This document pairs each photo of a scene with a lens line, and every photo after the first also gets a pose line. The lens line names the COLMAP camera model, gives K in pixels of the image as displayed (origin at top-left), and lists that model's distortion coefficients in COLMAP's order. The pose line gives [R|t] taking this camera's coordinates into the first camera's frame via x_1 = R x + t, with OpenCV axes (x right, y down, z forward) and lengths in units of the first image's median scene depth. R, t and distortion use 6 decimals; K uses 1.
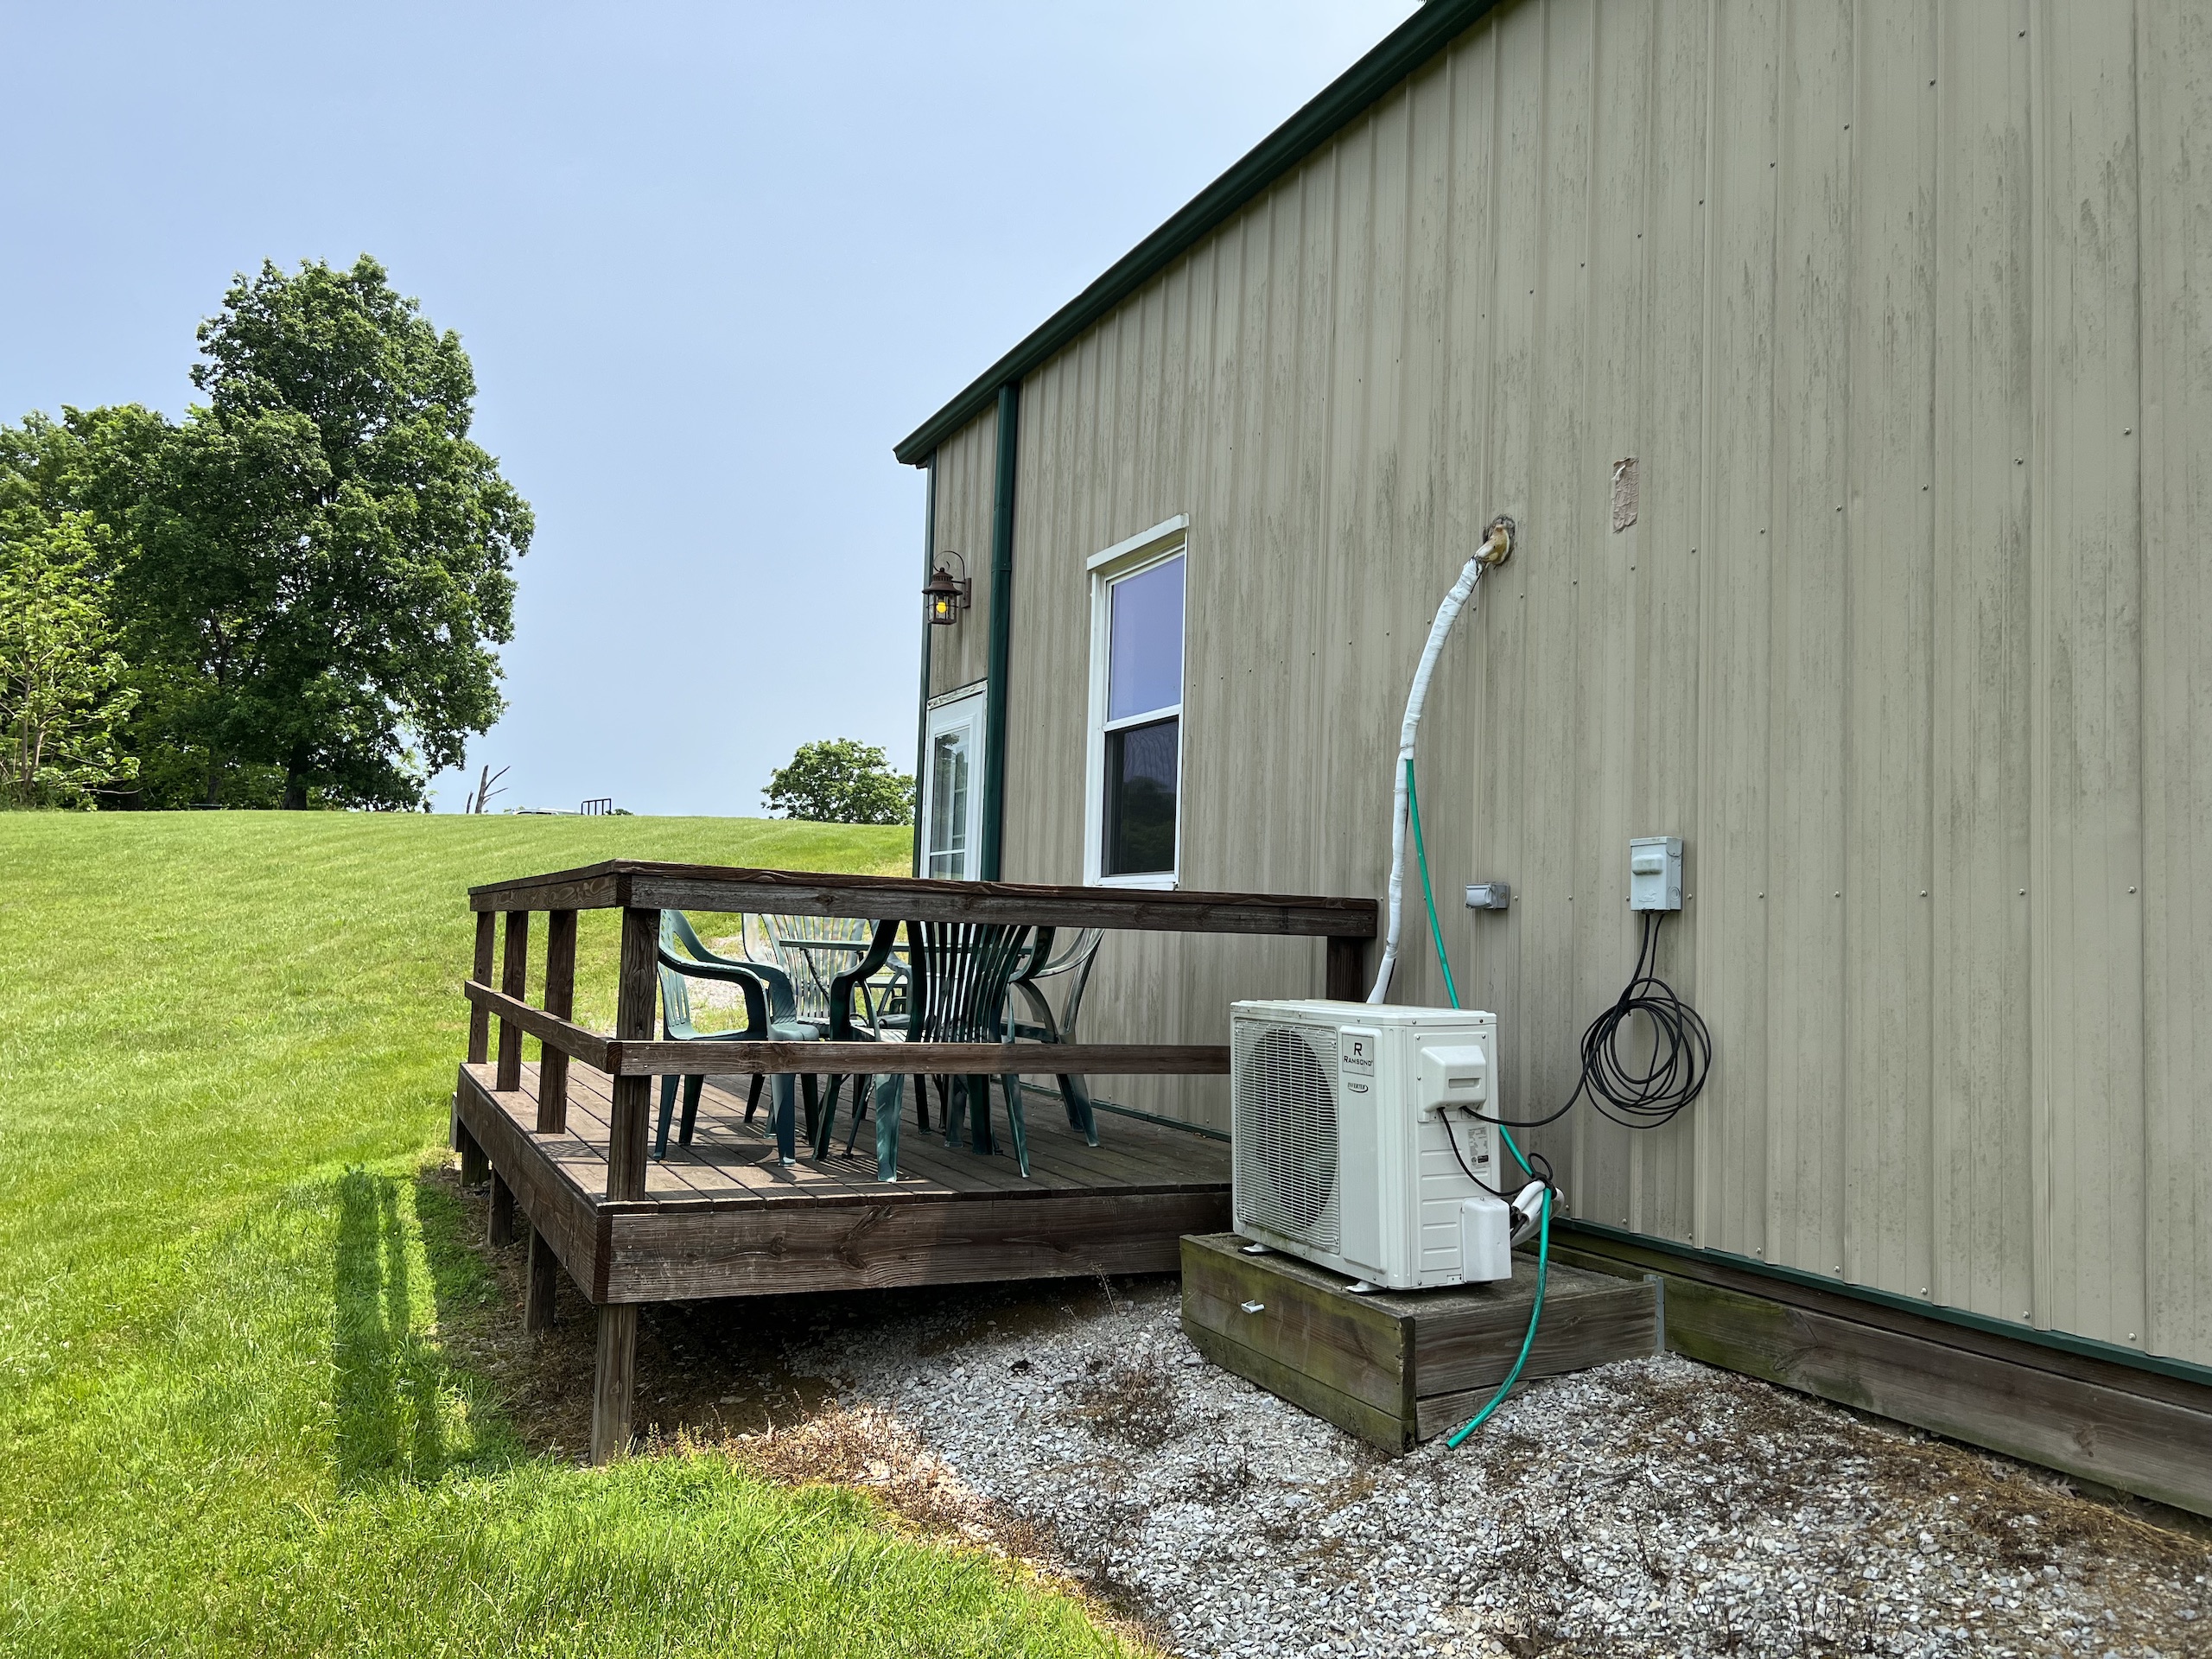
lens RADIAL K [[1671.0, 0, 1104.2], [0, 1671.0, 837.0], [0, 0, 1]] dist [0.038359, -0.032573]
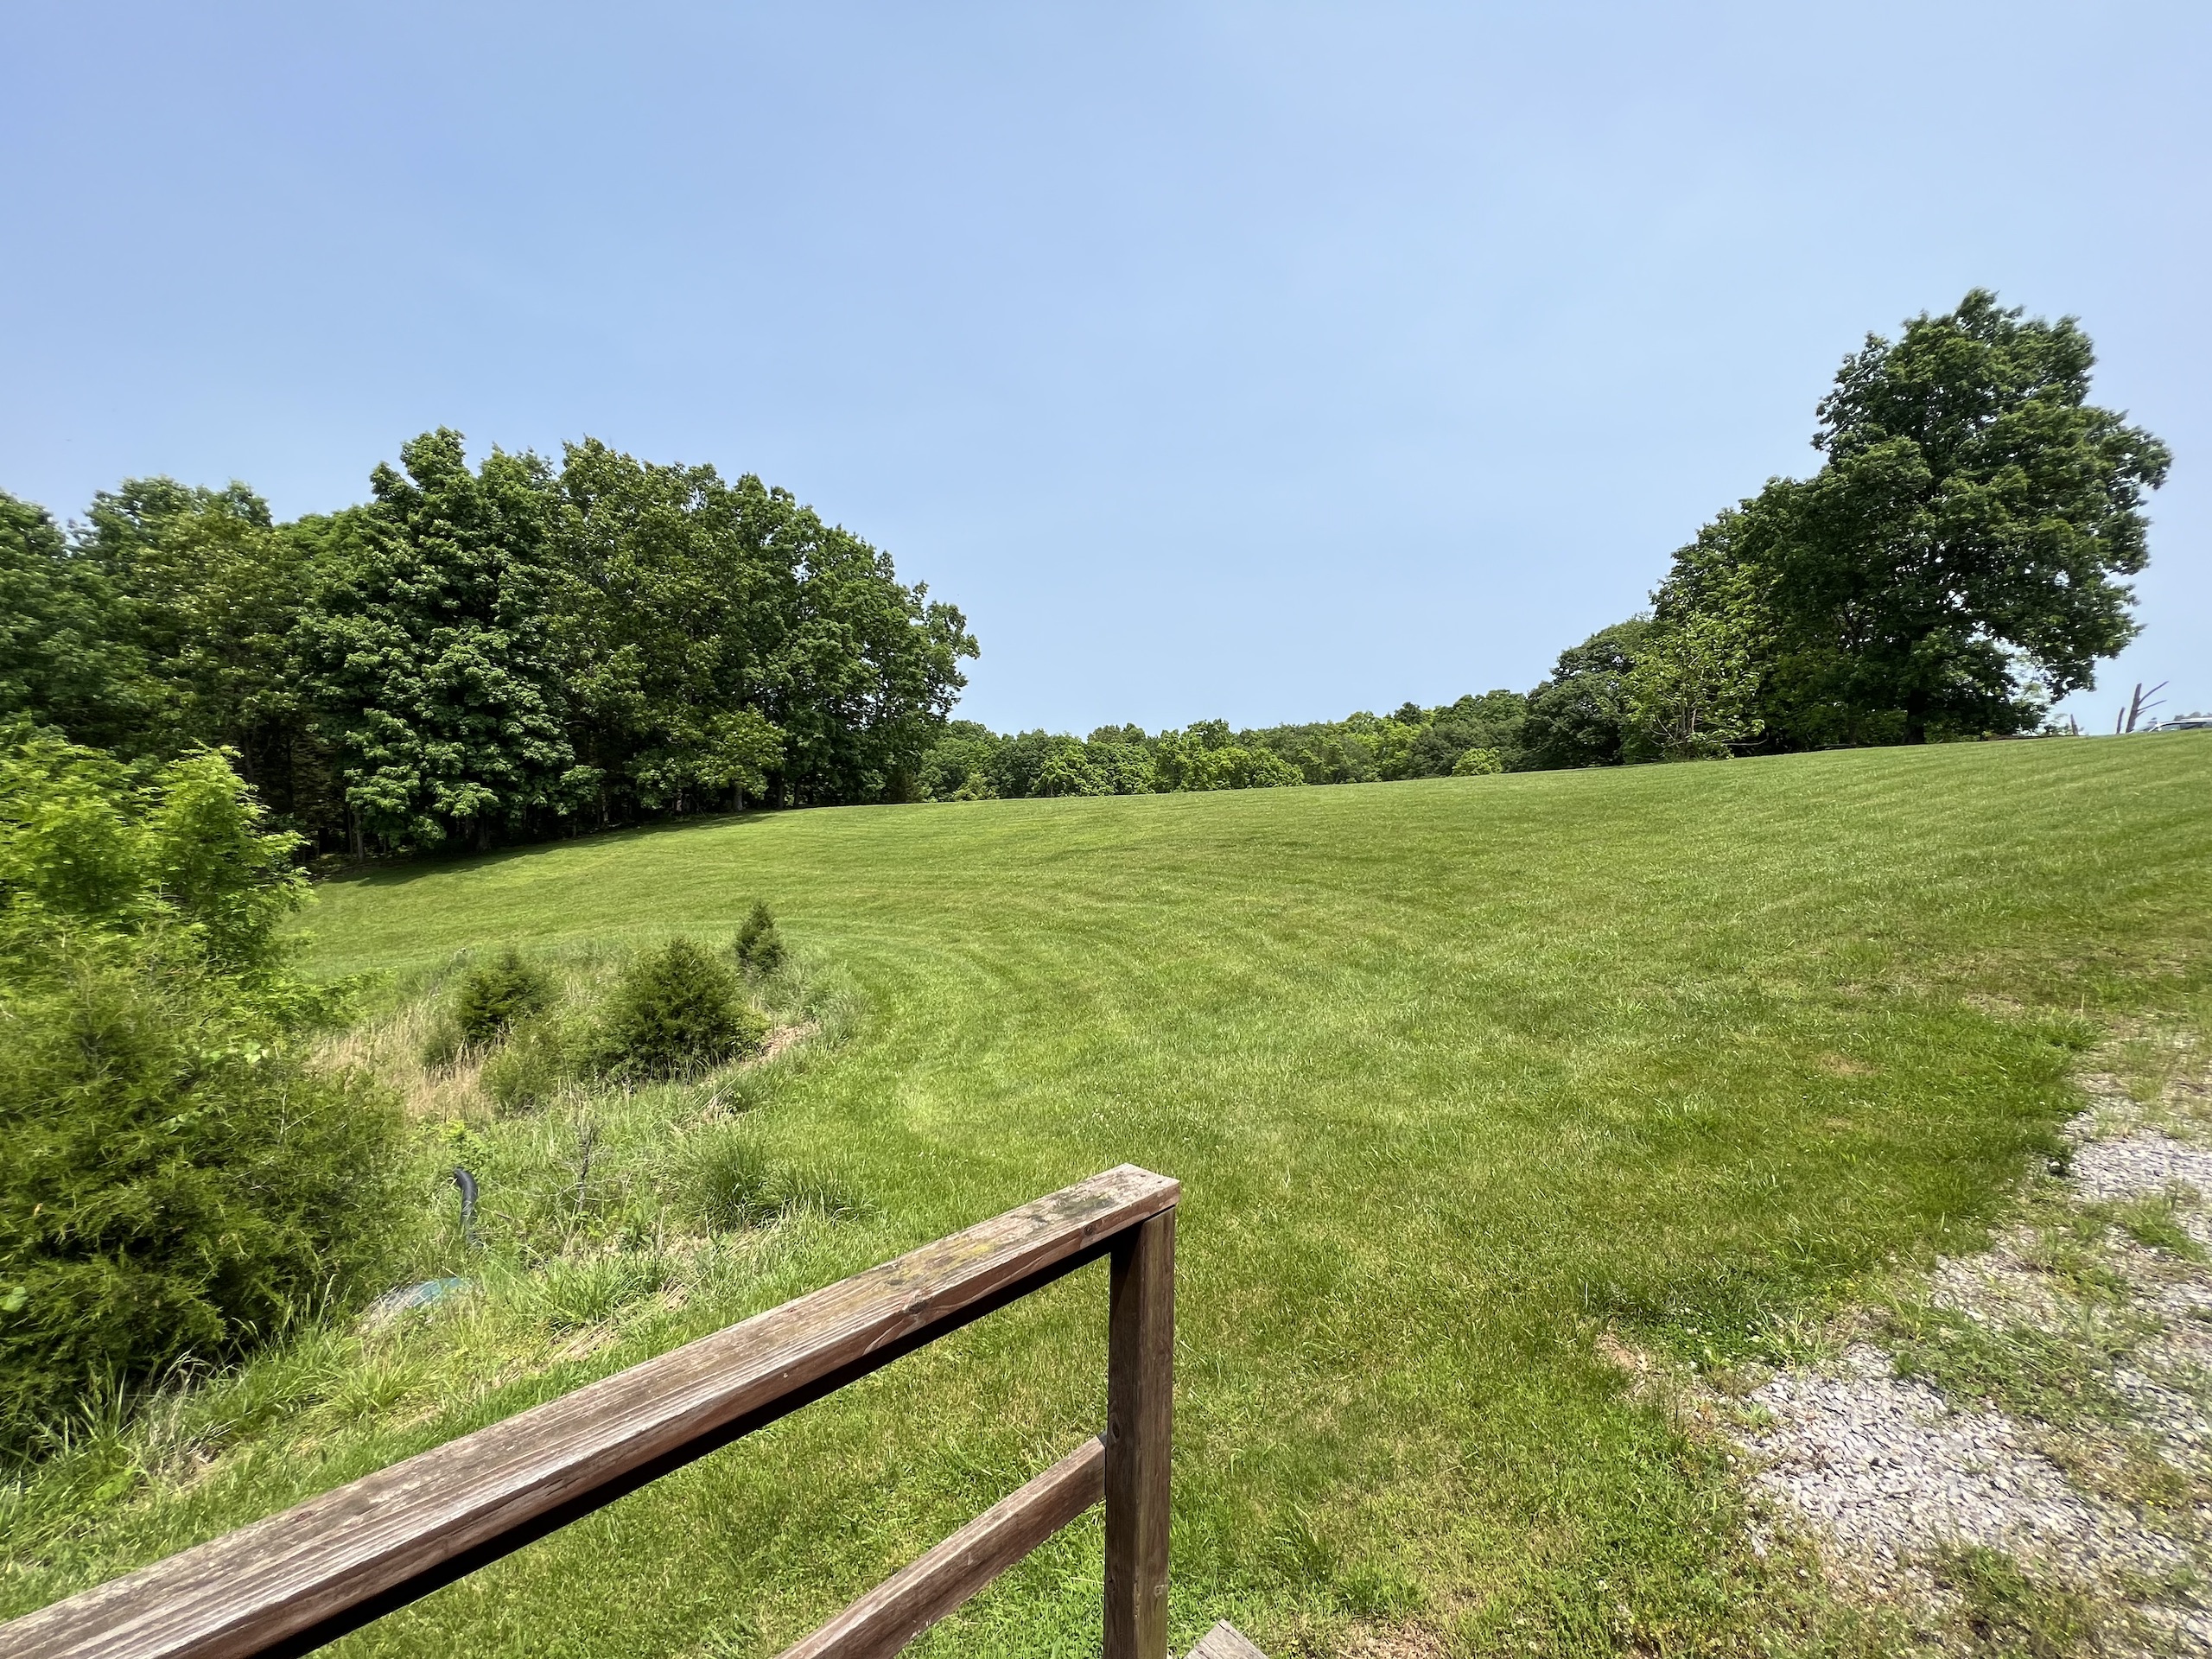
lens RADIAL K [[890.3, 0, 1111.2], [0, 890.3, 831.3], [0, 0, 1]] dist [-0.004846, 0.001483]
pose [[0.333658, 0.000331, -0.942694, -0.030564], [0.068557, 0.997343, 0.024615, -0.005784], [0.940198, -0.072842, 0.332749, 0.160475]]
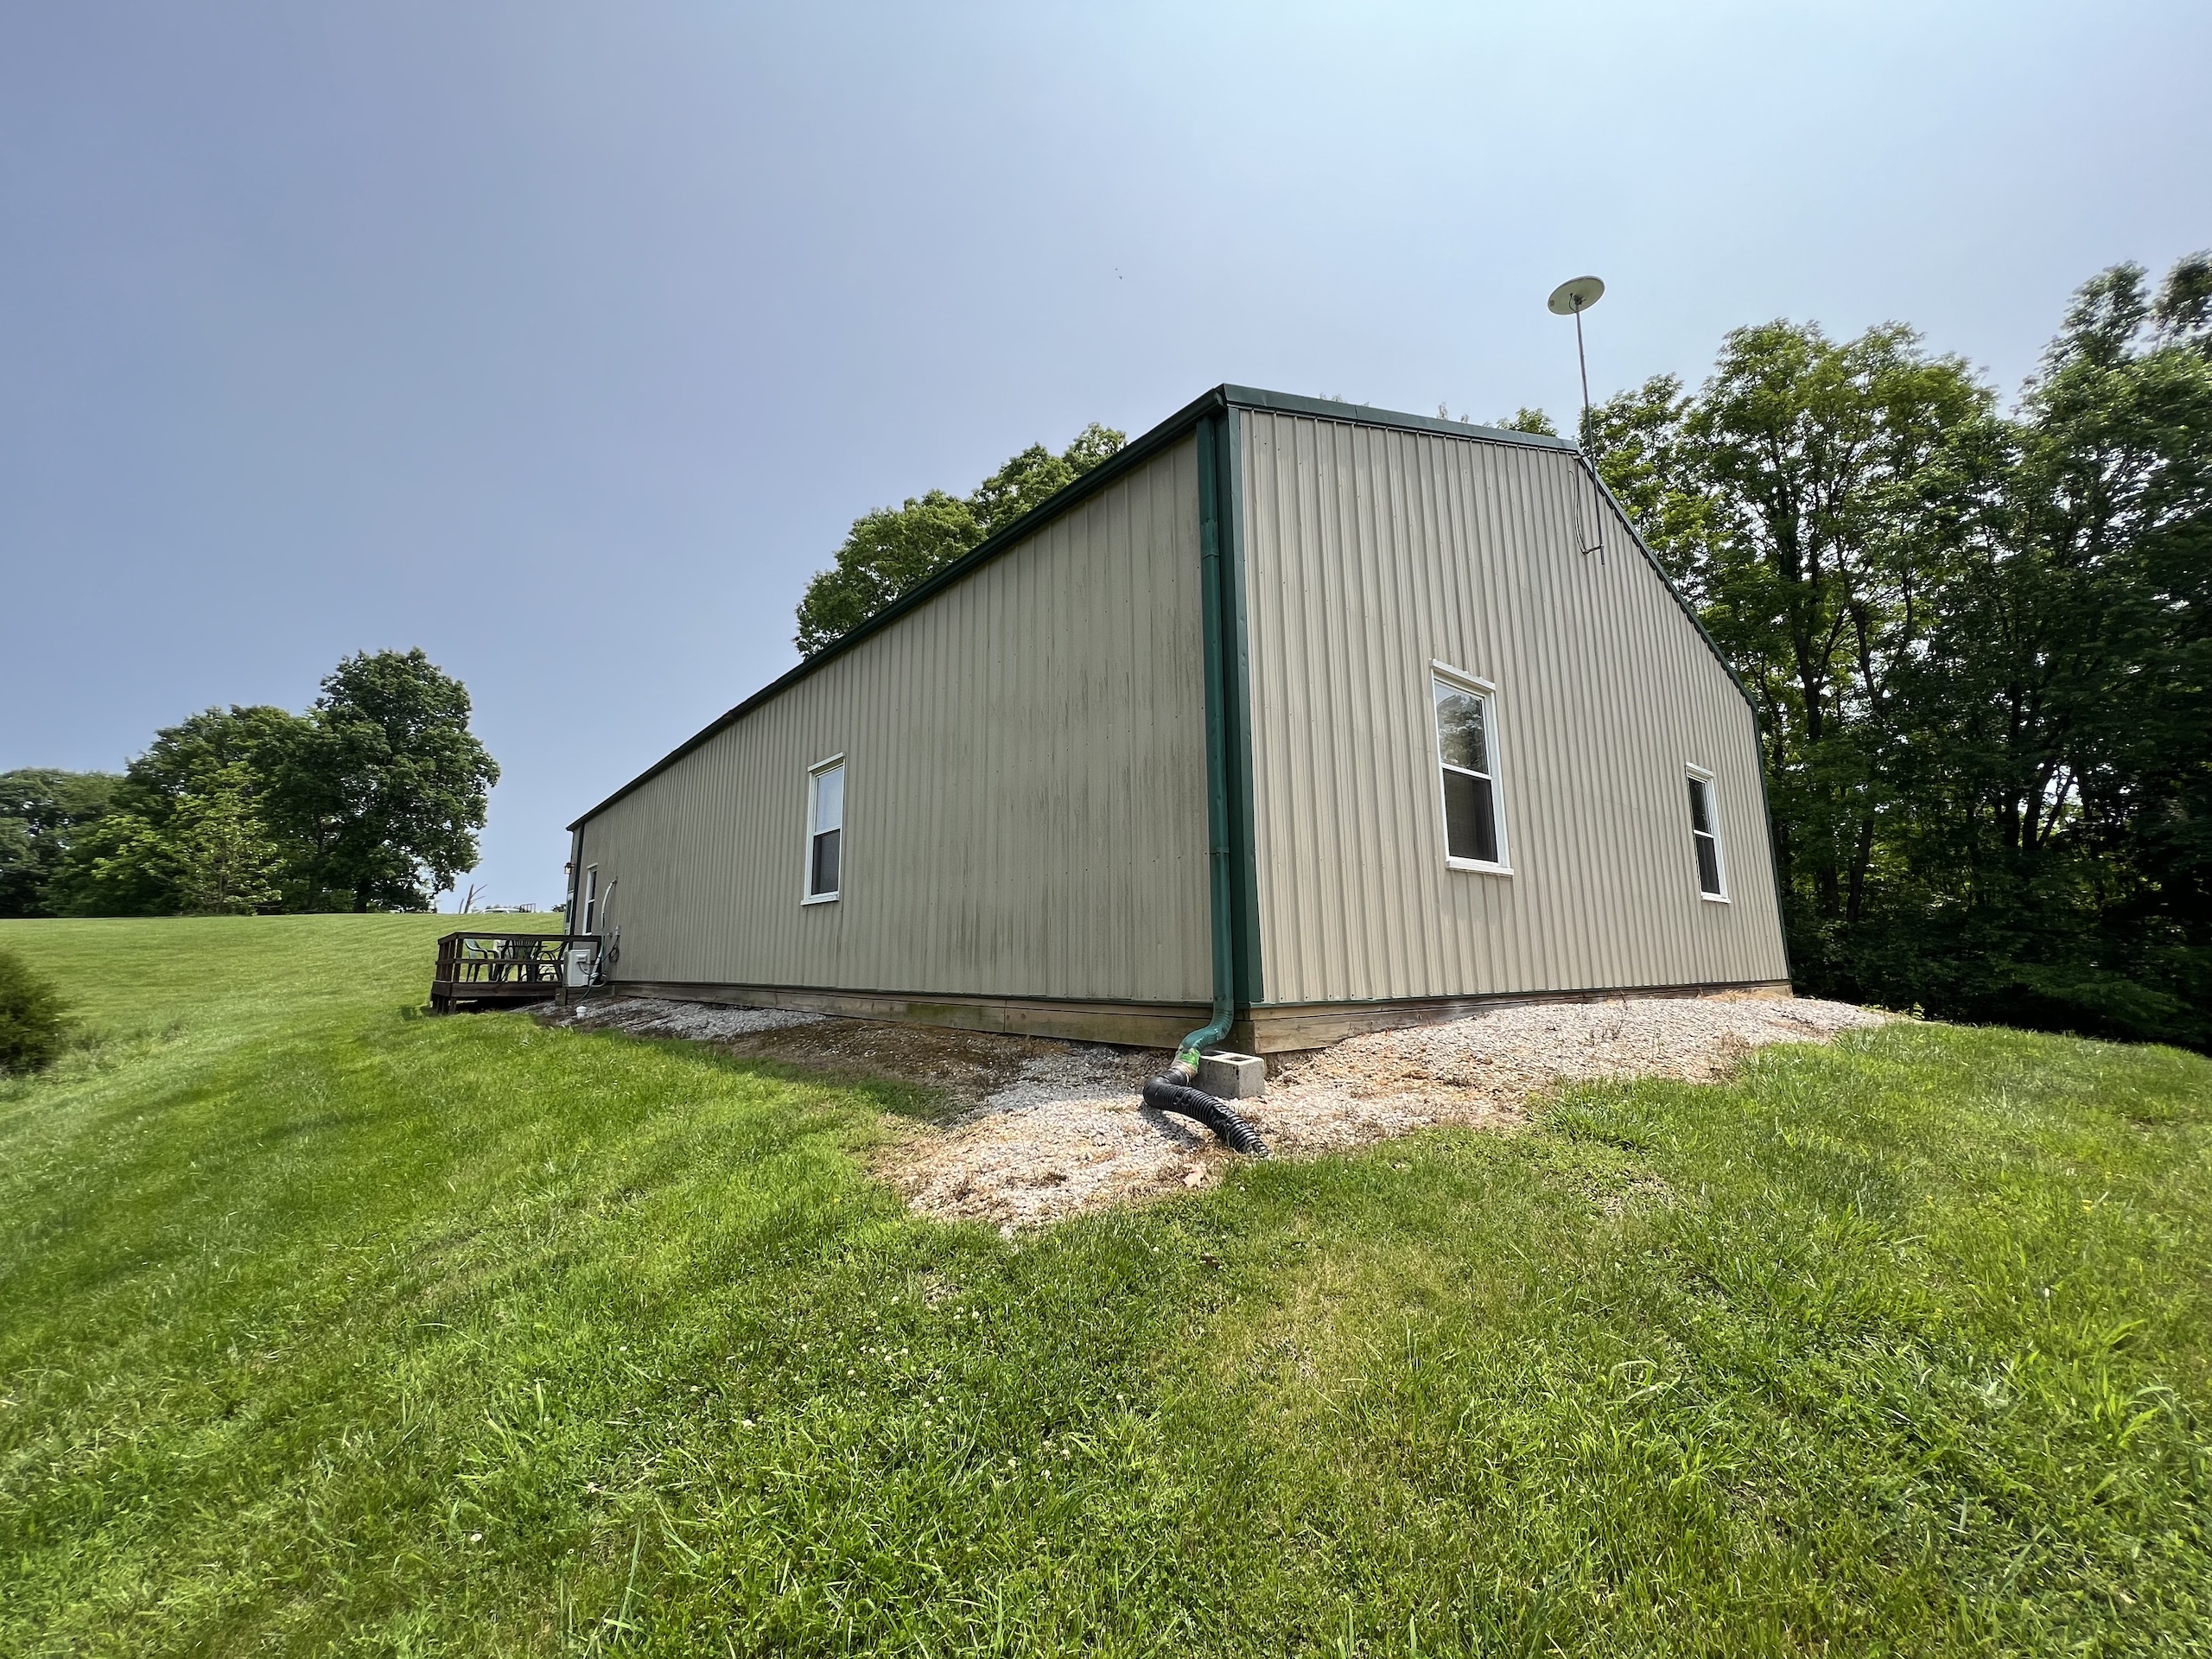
lens RADIAL K [[890.3, 0, 1087.5], [0, 890.3, 825.5], [0, 0, 1]] dist [-0.004846, 0.001483]
pose [[0.969295, 0.007047, 0.245800, 0.104488], [0.017284, 0.995165, -0.096689, -0.001606], [-0.245293, 0.097969, 0.964486, -0.253929]]
